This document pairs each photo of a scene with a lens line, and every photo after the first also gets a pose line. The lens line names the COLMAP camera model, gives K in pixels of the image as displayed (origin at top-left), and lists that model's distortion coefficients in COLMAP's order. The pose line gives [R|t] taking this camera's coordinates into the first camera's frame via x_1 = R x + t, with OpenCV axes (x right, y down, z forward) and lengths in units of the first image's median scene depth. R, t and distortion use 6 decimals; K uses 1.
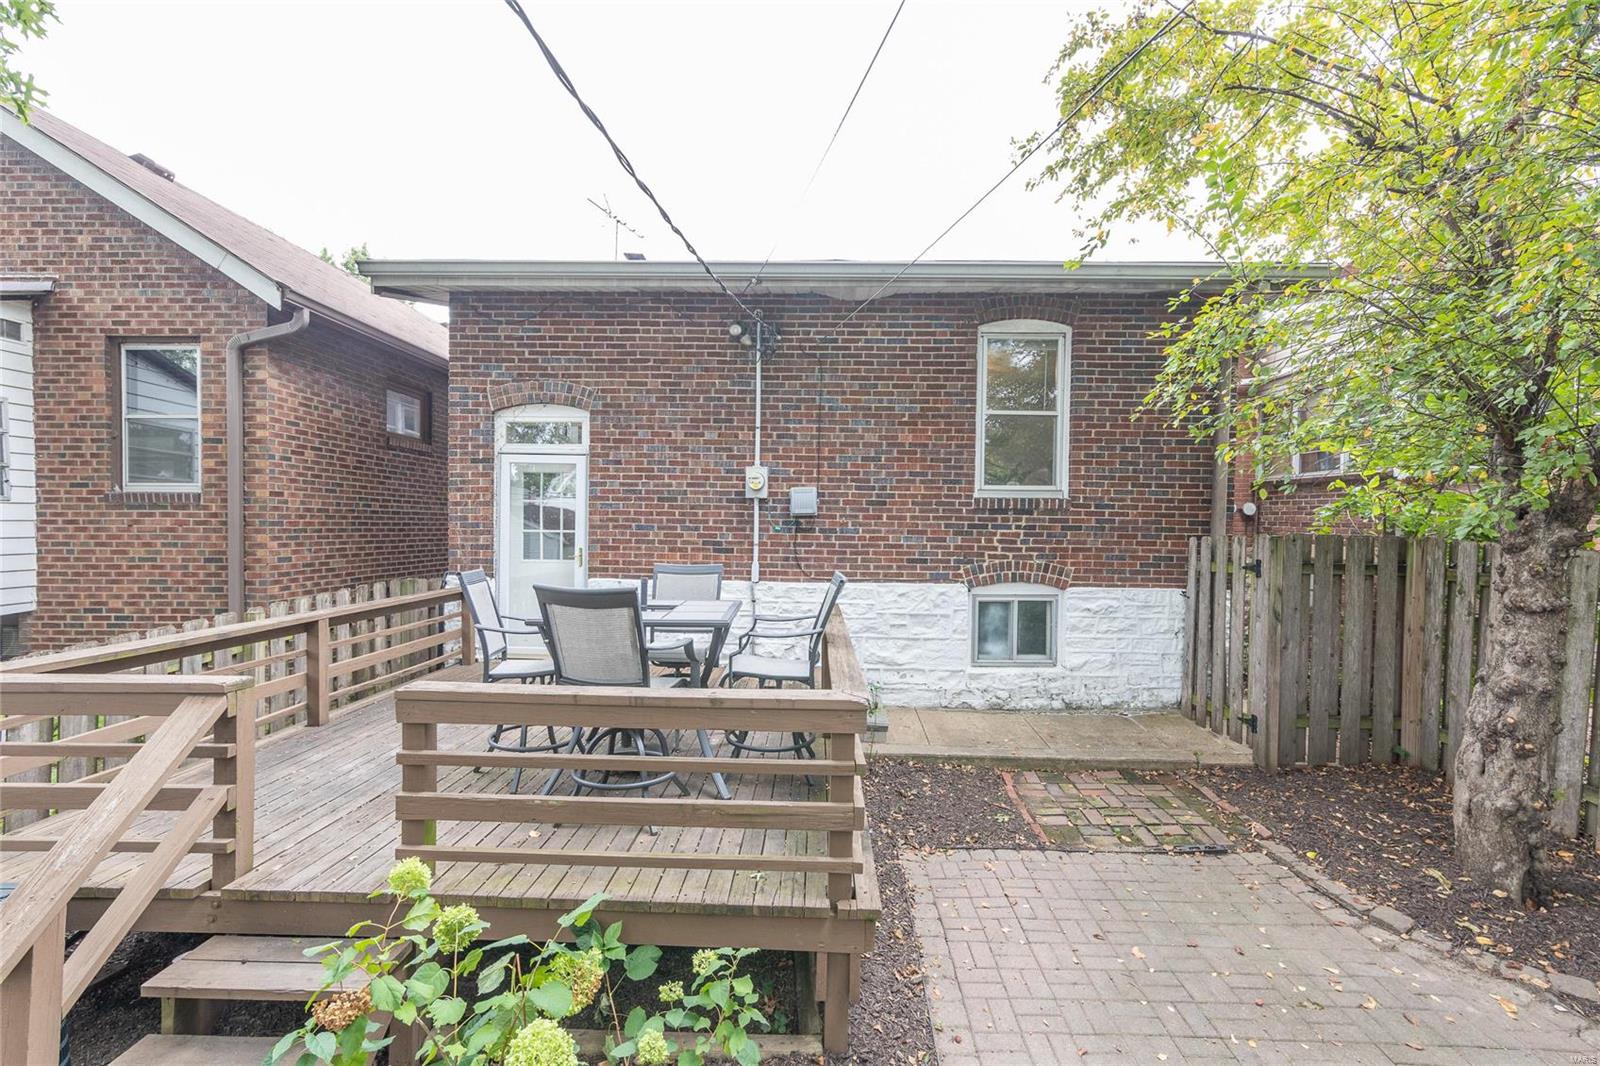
lens RADIAL K [[689.7, 0, 798.4], [0, 689.7, 541.7], [0, 0, 1]] dist [0.002535, -0.000035]
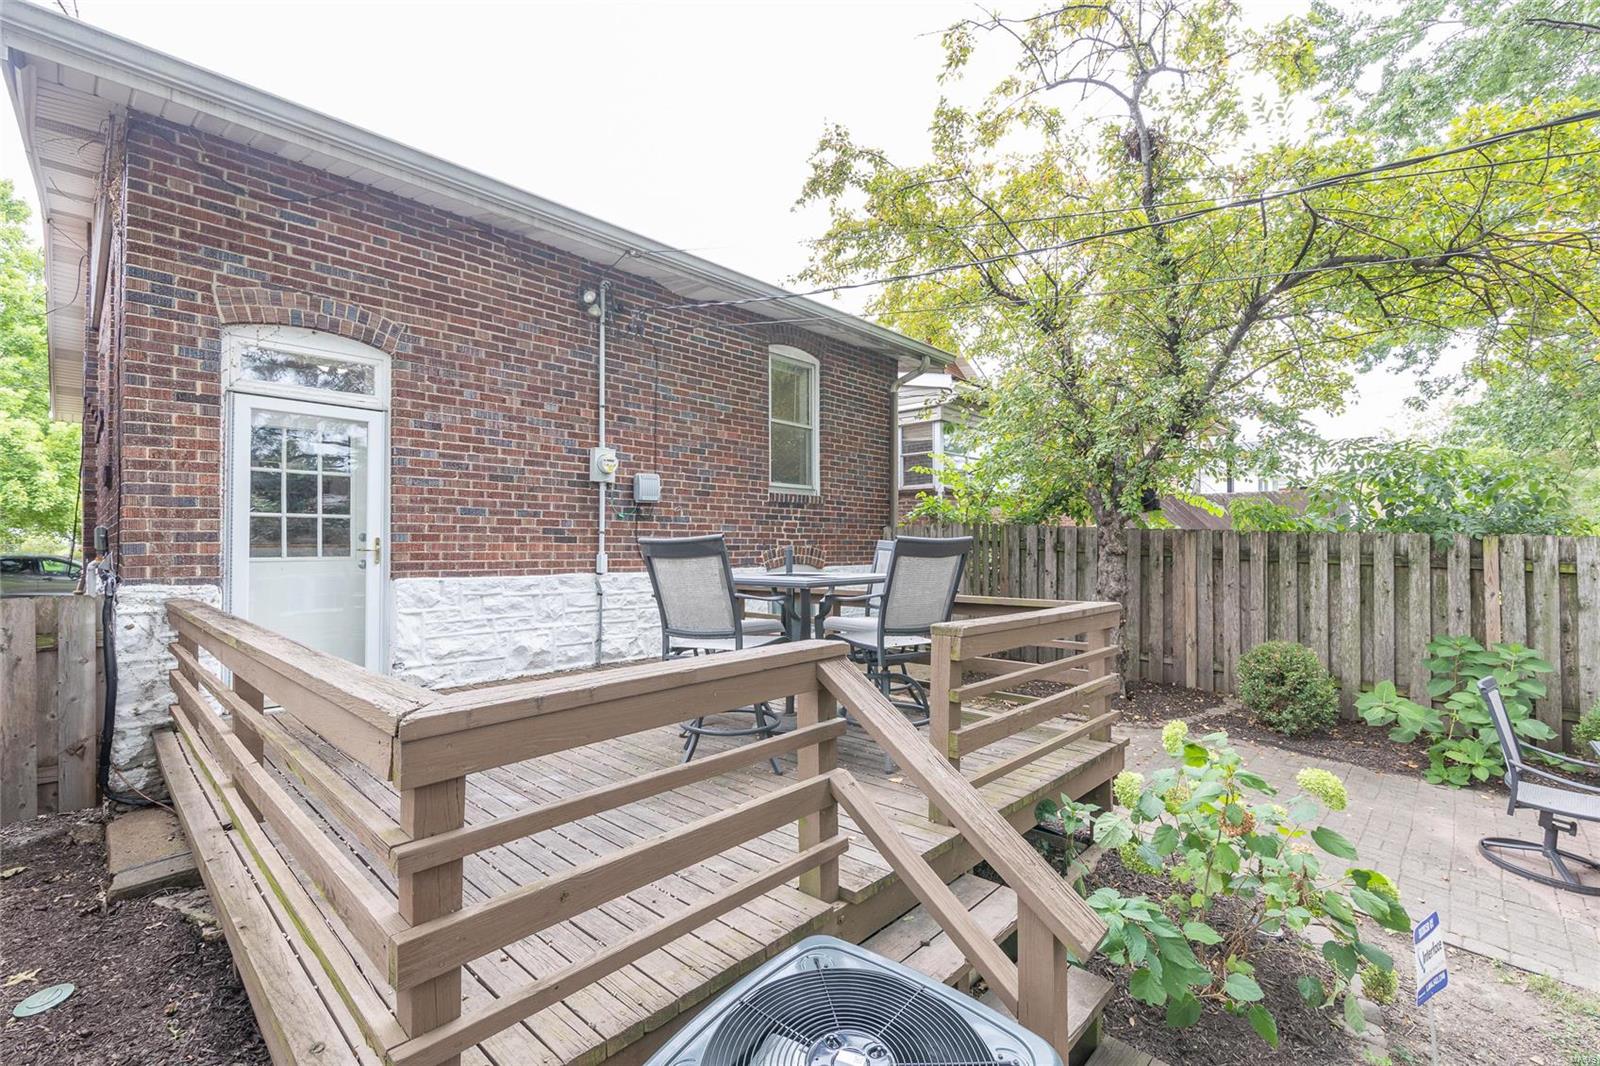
lens RADIAL K [[689.7, 0, 798.4], [0, 689.7, 541.7], [0, 0, 1]] dist [0.002535, -0.000035]
pose [[0.672618, -0.009020, 0.739935, -0.565130], [0.027731, 0.999531, -0.013023, 0.035370], [-0.739470, 0.029278, 0.672552, 0.185310]]
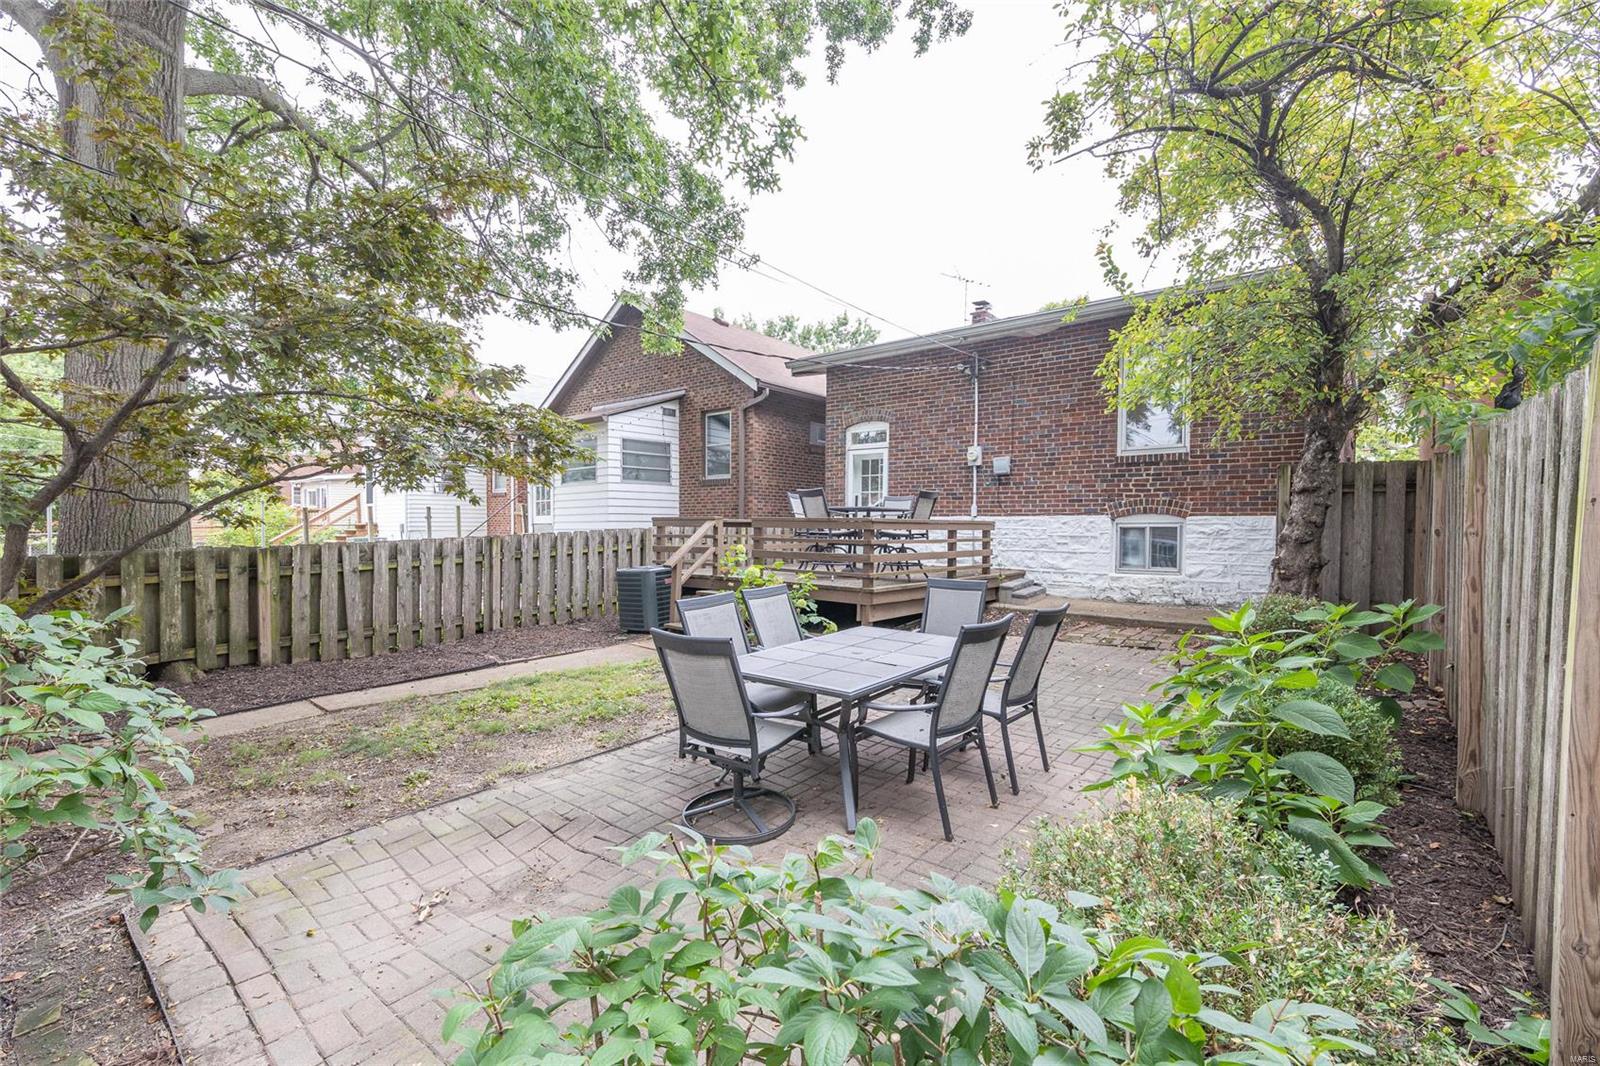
lens RADIAL K [[689.7, 0, 798.4], [0, 689.7, 541.7], [0, 0, 1]] dist [0.002535, -0.000035]
pose [[0.788081, 0.007398, -0.615527, 0.622043], [-0.010999, 0.999937, -0.002065, 0.126701], [0.615473, 0.008397, 0.788113, -0.560808]]
